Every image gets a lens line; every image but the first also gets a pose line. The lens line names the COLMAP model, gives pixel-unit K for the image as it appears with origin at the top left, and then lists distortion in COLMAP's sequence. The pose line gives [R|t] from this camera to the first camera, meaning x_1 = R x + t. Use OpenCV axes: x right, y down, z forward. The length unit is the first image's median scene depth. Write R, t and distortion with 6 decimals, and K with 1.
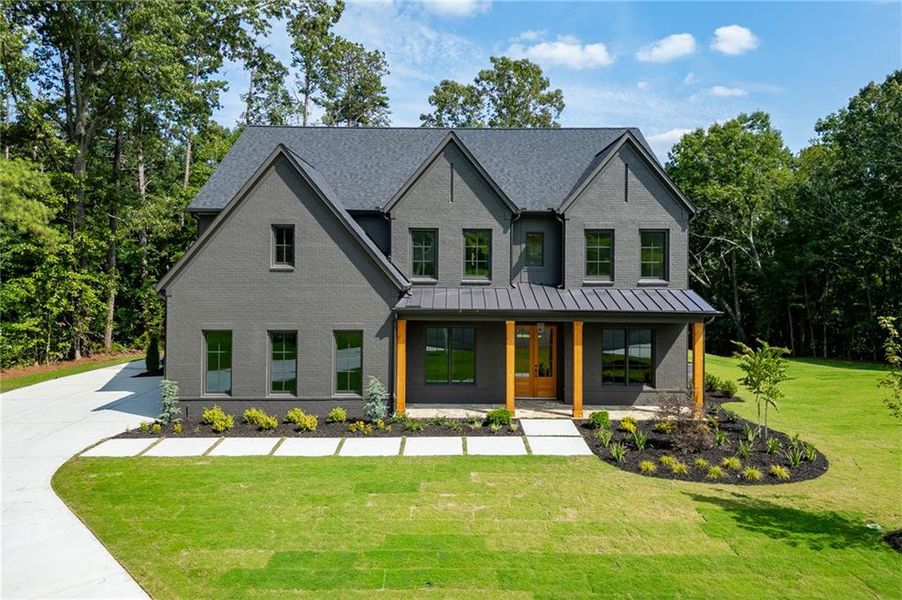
lens RADIAL K [[648.7, 0, 450.8], [0, 648.7, 257.7], [0, 0, 1]] dist [0.057745, -0.058494]
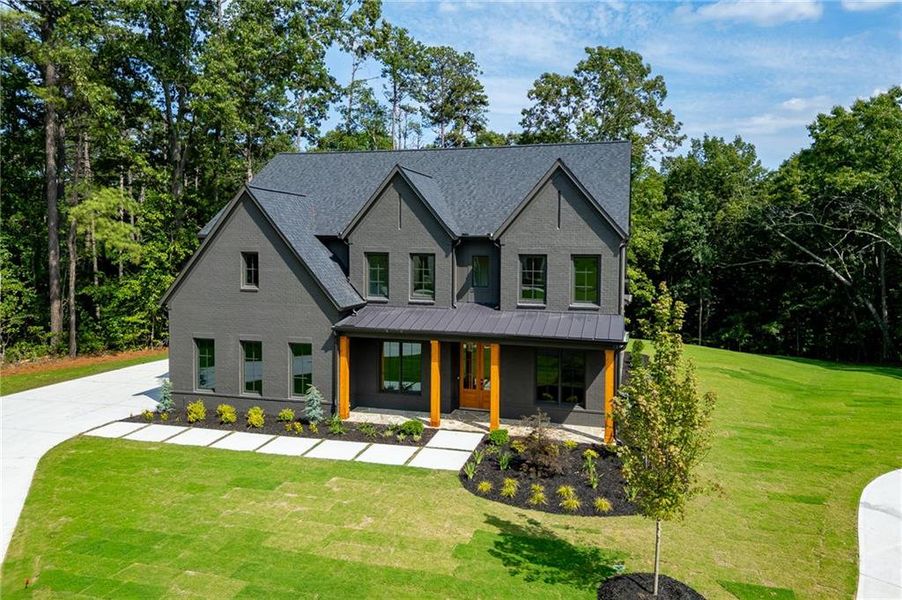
lens RADIAL K [[651.2, 0, 450.9], [0, 651.2, 268.8], [0, 0, 1]] dist [0.063040, -0.071035]
pose [[0.961016, 0.011246, -0.276264, 0.421293], [0.002569, 0.998766, 0.049596, -0.078337], [0.276481, -0.048372, 0.959801, -0.042775]]
